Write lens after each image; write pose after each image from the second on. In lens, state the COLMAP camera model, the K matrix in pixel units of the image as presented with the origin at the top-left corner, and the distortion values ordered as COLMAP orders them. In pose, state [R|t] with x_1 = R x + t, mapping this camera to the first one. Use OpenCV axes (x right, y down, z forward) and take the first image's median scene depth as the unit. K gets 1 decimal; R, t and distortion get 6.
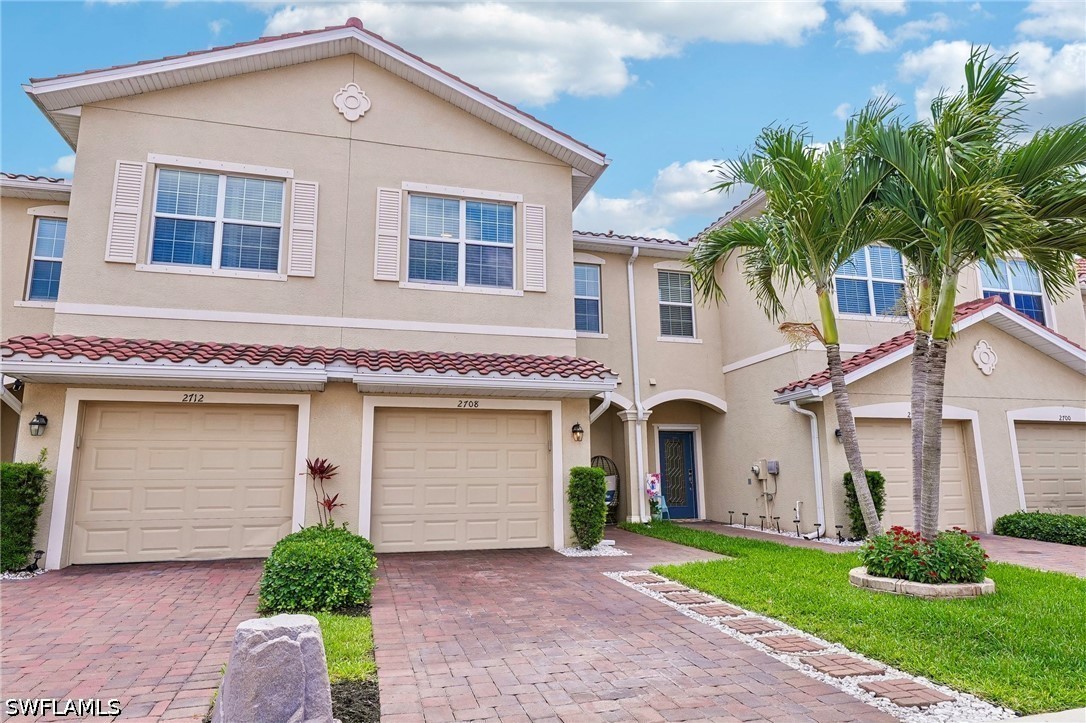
lens RADIAL K [[649.8, 0, 543.0], [0, 649.8, 361.5], [0, 0, 1]] dist [0.001815, 0.001028]
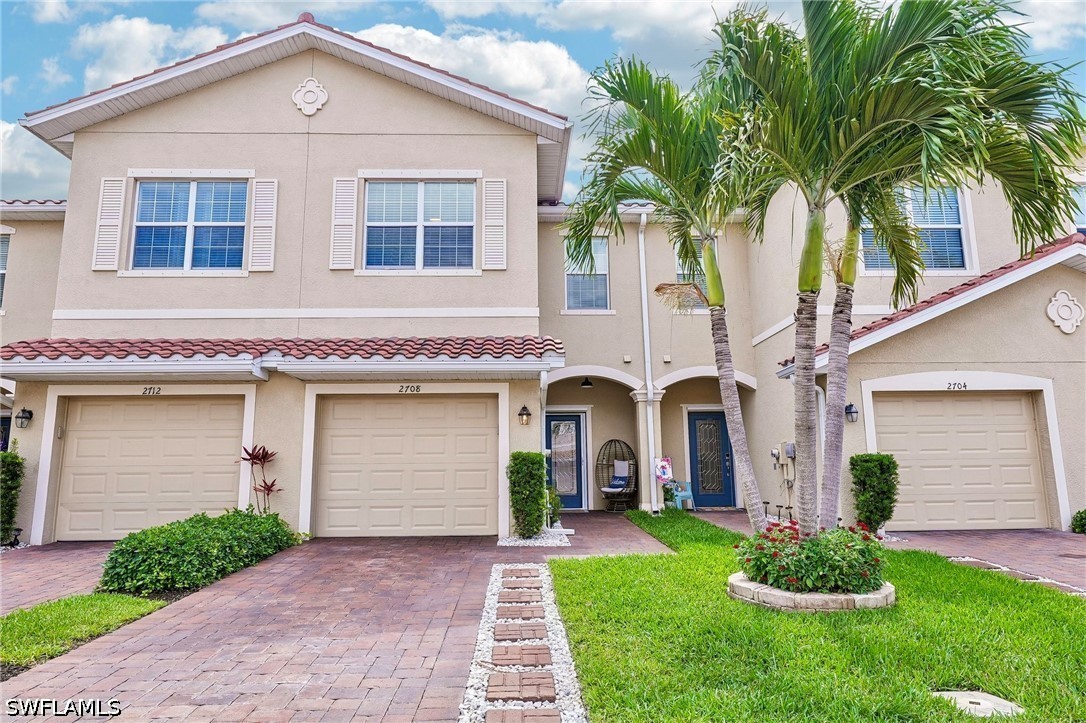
lens RADIAL K [[649.8, 0, 543.0], [0, 649.8, 361.5], [0, 0, 1]] dist [0.001815, 0.001028]
pose [[0.971454, -0.039199, -0.233966, 0.310784], [0.044687, 0.998835, 0.018197, 0.014911], [0.232980, -0.028133, 0.972075, 0.089668]]
